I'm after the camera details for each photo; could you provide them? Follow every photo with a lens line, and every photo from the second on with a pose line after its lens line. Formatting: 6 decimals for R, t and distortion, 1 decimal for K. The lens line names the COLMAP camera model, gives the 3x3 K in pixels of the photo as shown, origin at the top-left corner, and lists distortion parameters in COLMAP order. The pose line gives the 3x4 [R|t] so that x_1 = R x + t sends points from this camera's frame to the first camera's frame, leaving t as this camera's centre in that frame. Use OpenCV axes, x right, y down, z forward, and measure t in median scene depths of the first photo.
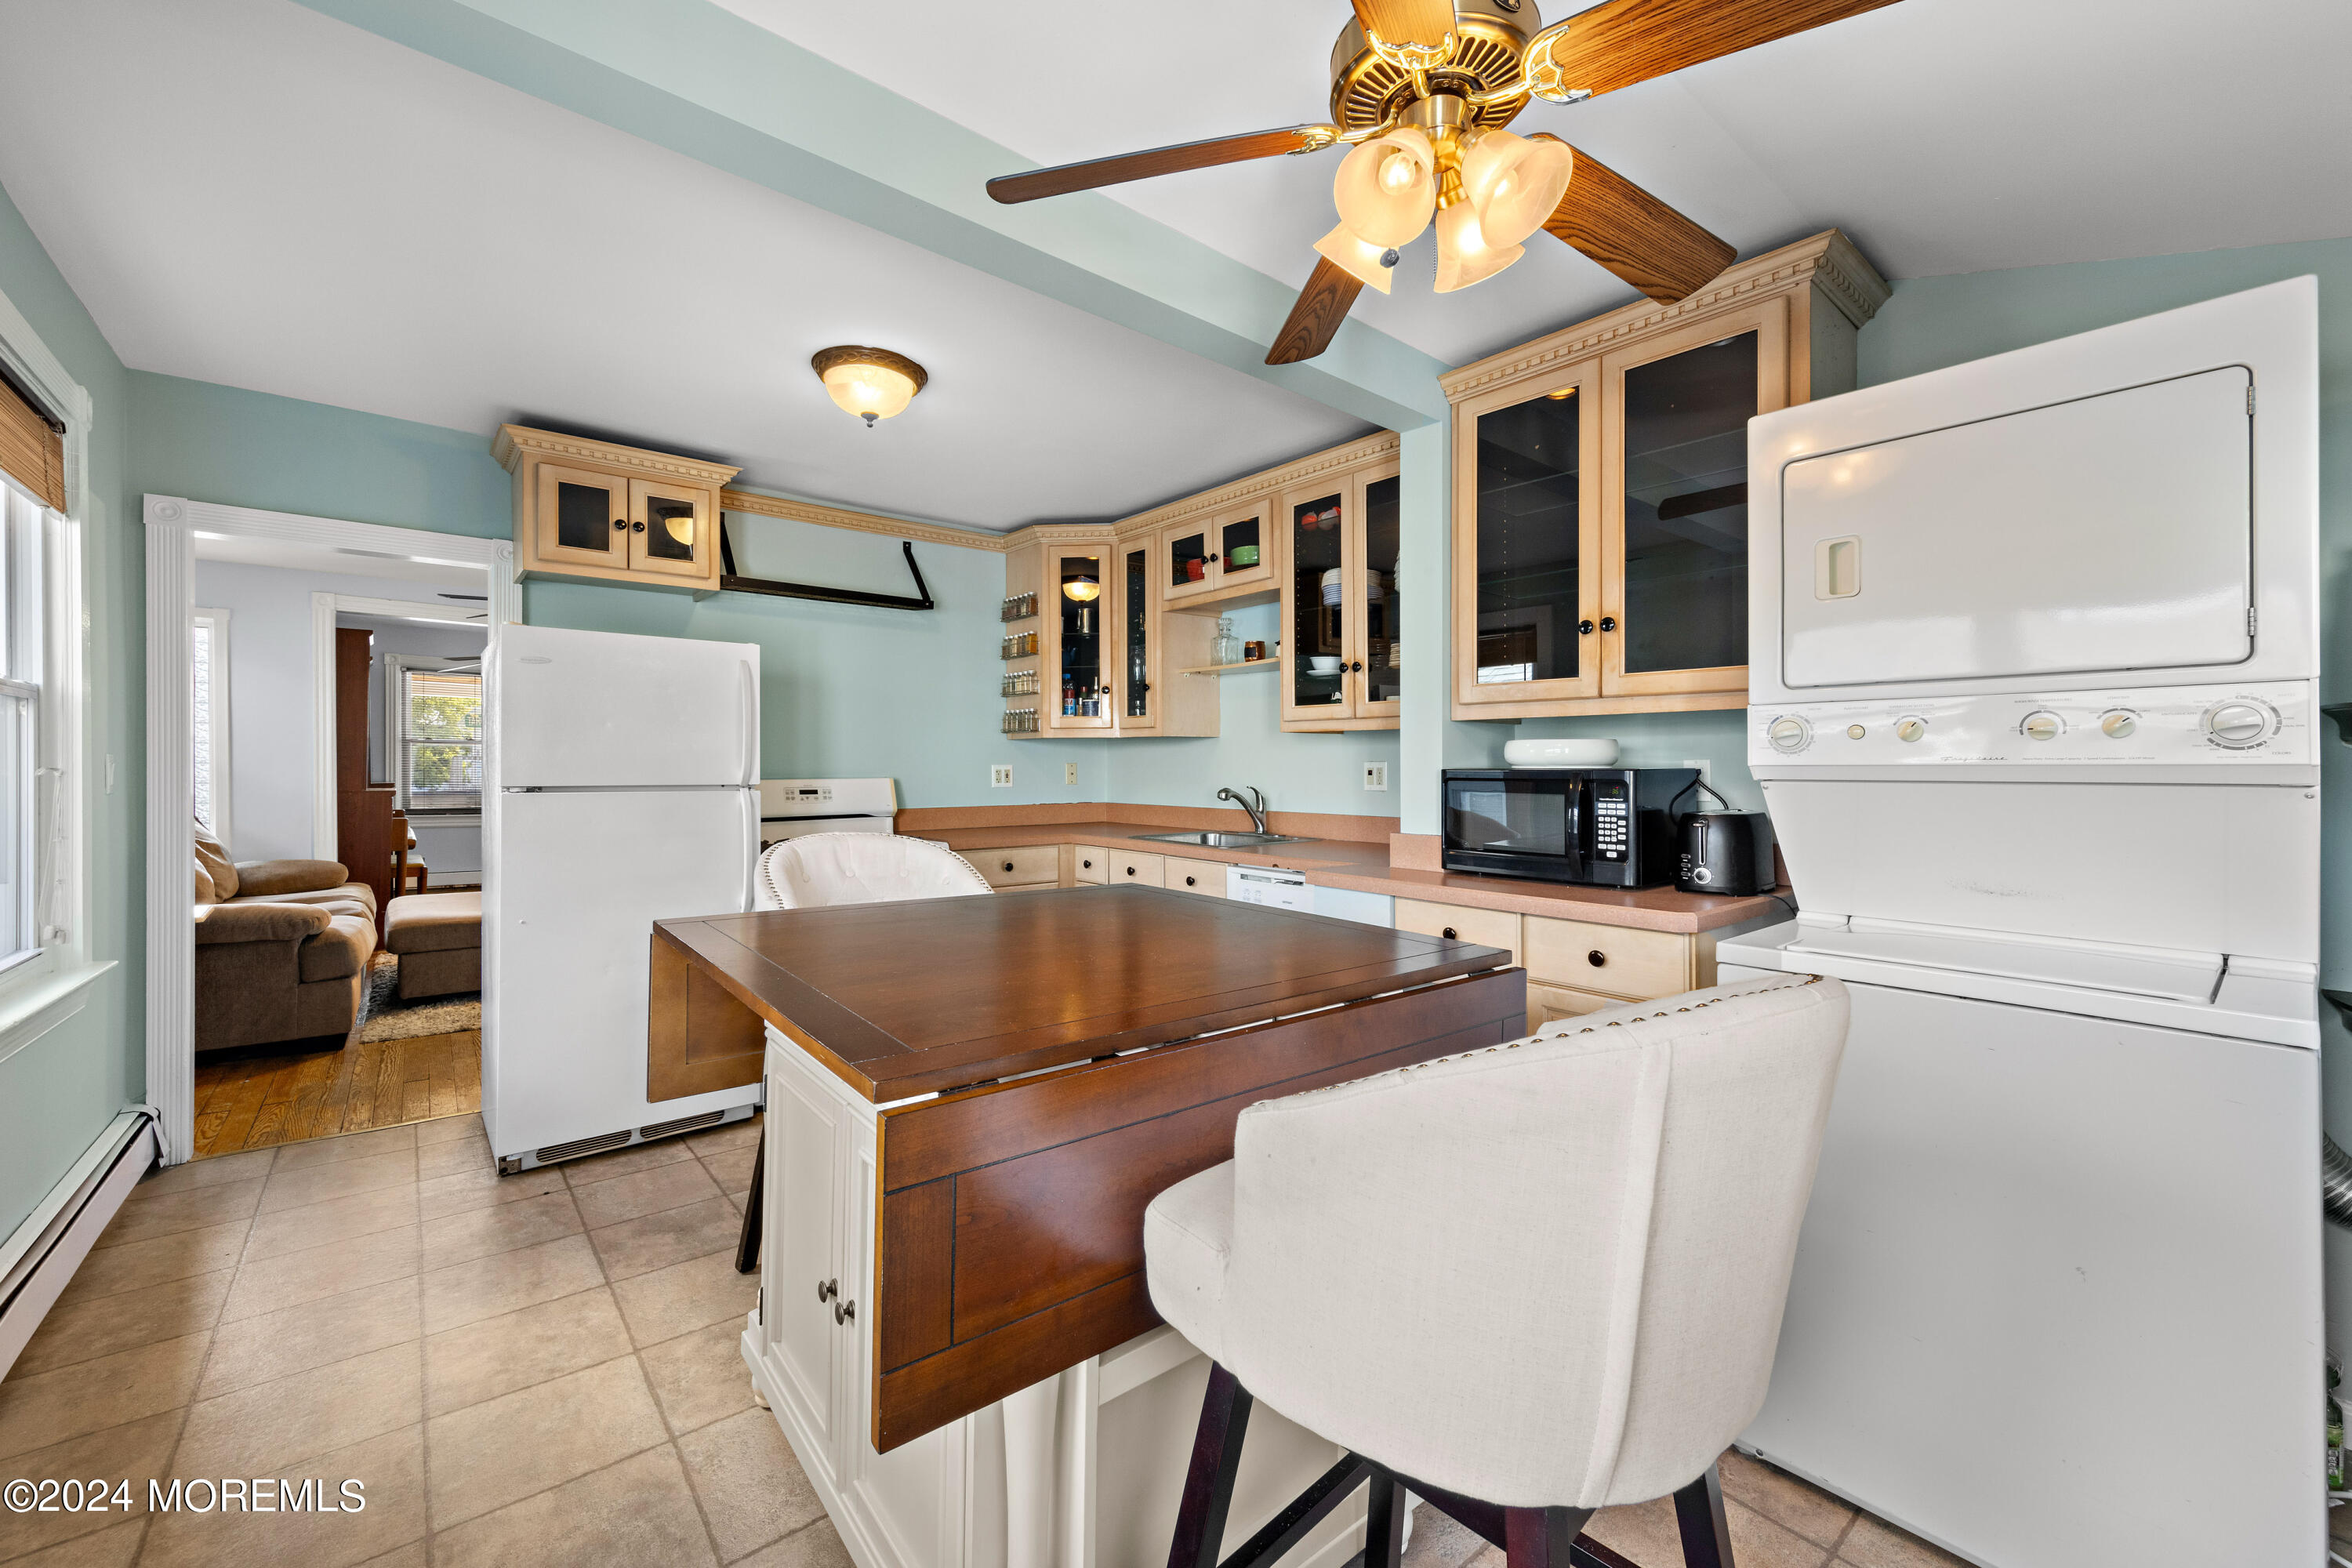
lens RADIAL K [[940.3, 0, 1182.8], [0, 940.3, 763.9], [0, 0, 1]] dist [0.007247, -0.000677]
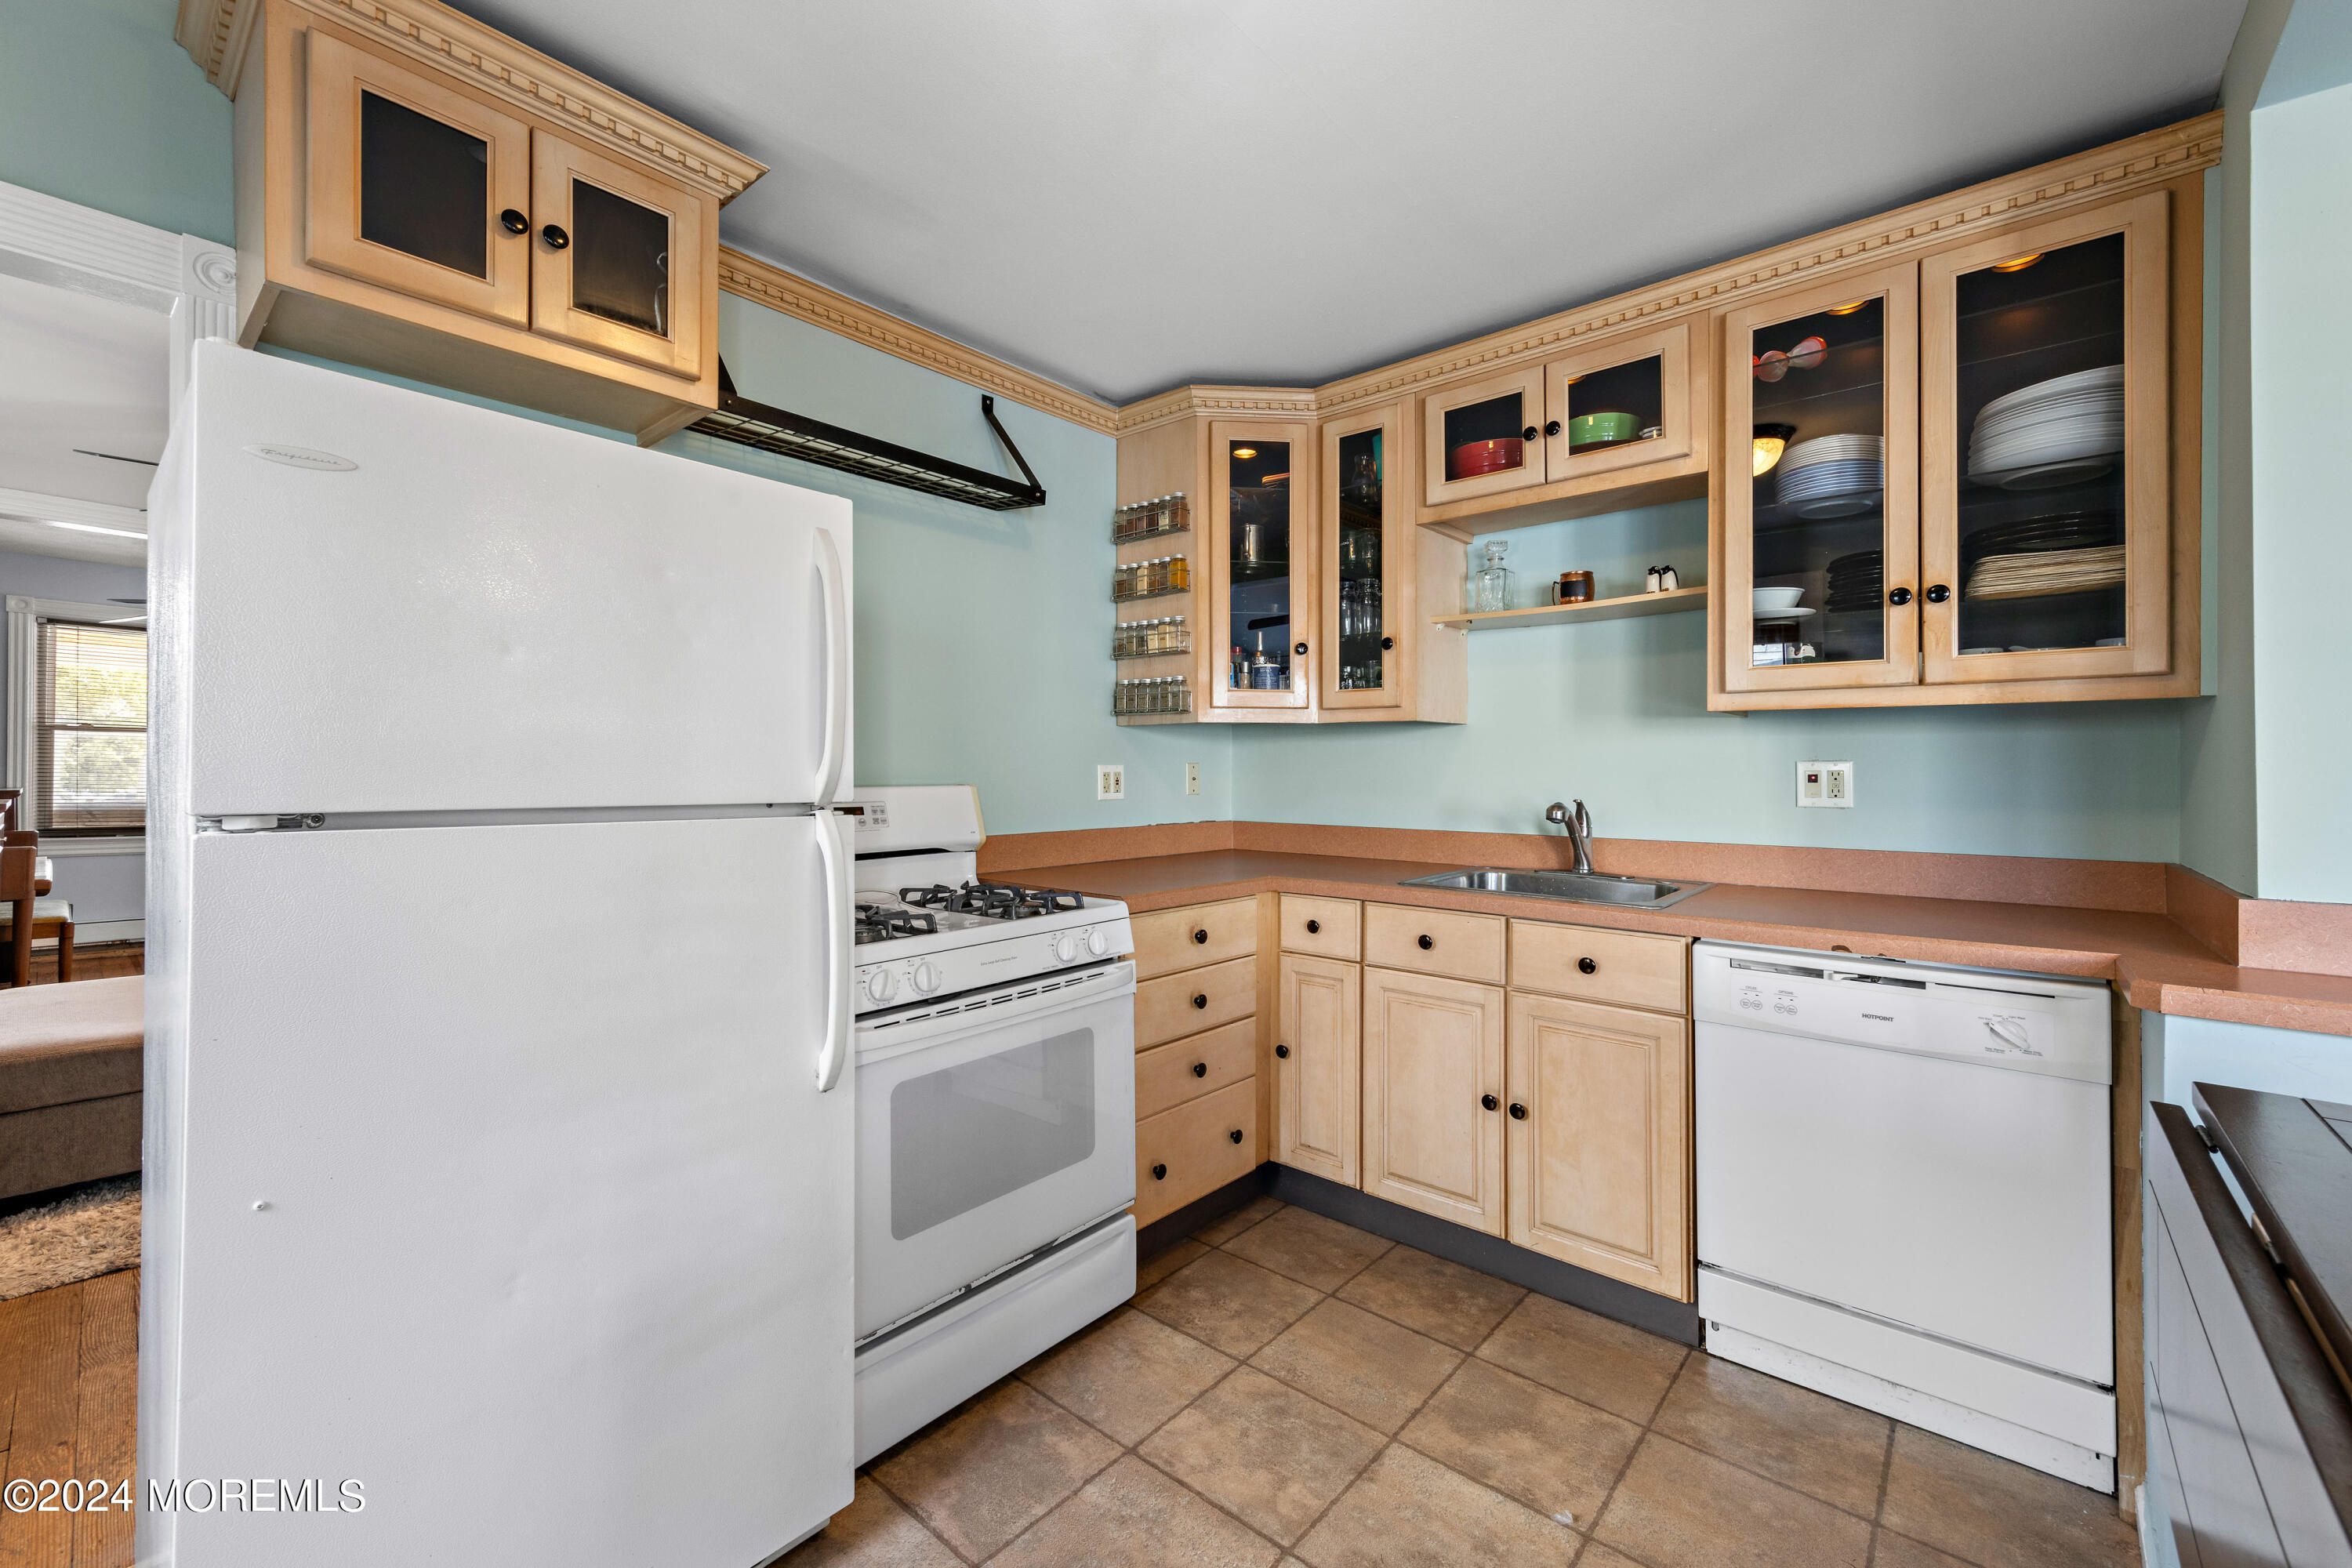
lens RADIAL K [[940.3, 0, 1182.8], [0, 940.3, 763.9], [0, 0, 1]] dist [0.007247, -0.000677]
pose [[0.985327, 0.004909, 0.170608, -0.283096], [-0.004135, 0.999979, -0.004895, 0.003760], [-0.170629, 0.004118, 0.985327, 0.398036]]
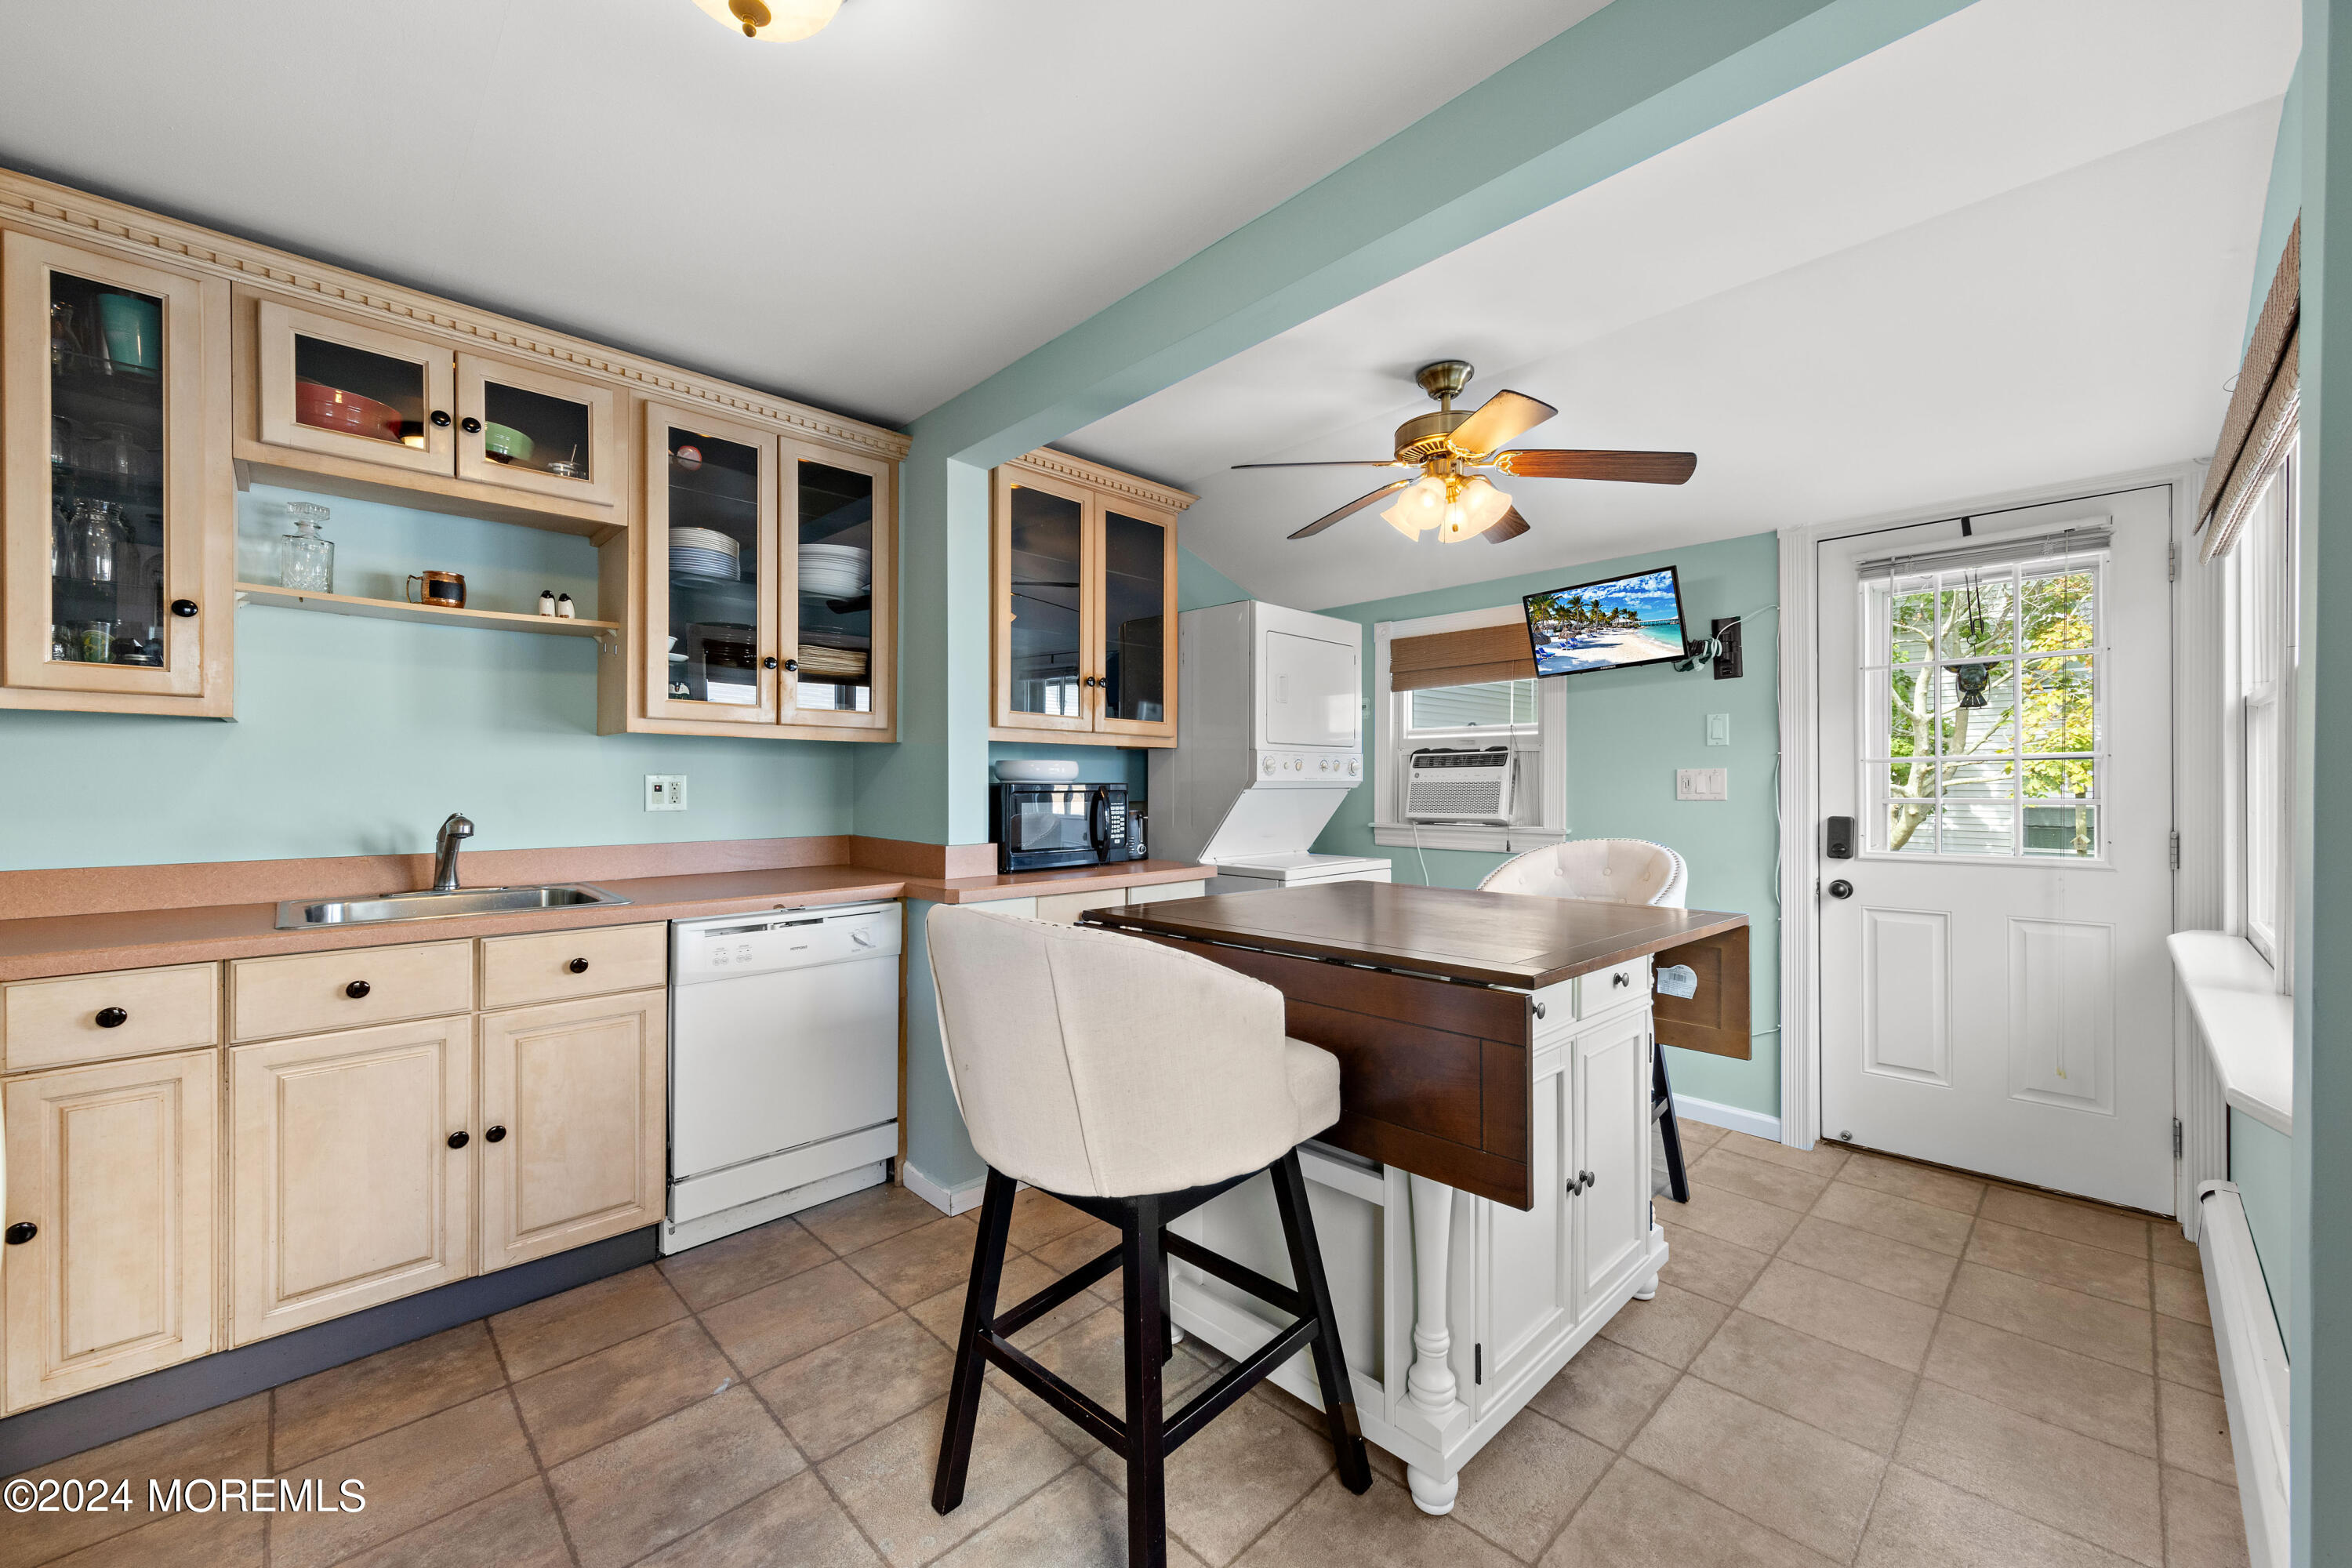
lens RADIAL K [[911.2, 0, 1190.5], [0, 911.2, 789.6], [0, 0, 1]] dist [0.001849, -0.000039]
pose [[-0.089058, -0.010212, 0.995974, -0.527295], [-0.005883, 0.999935, 0.009727, 0.000254], [-0.996009, -0.004993, -0.089113, 0.549806]]
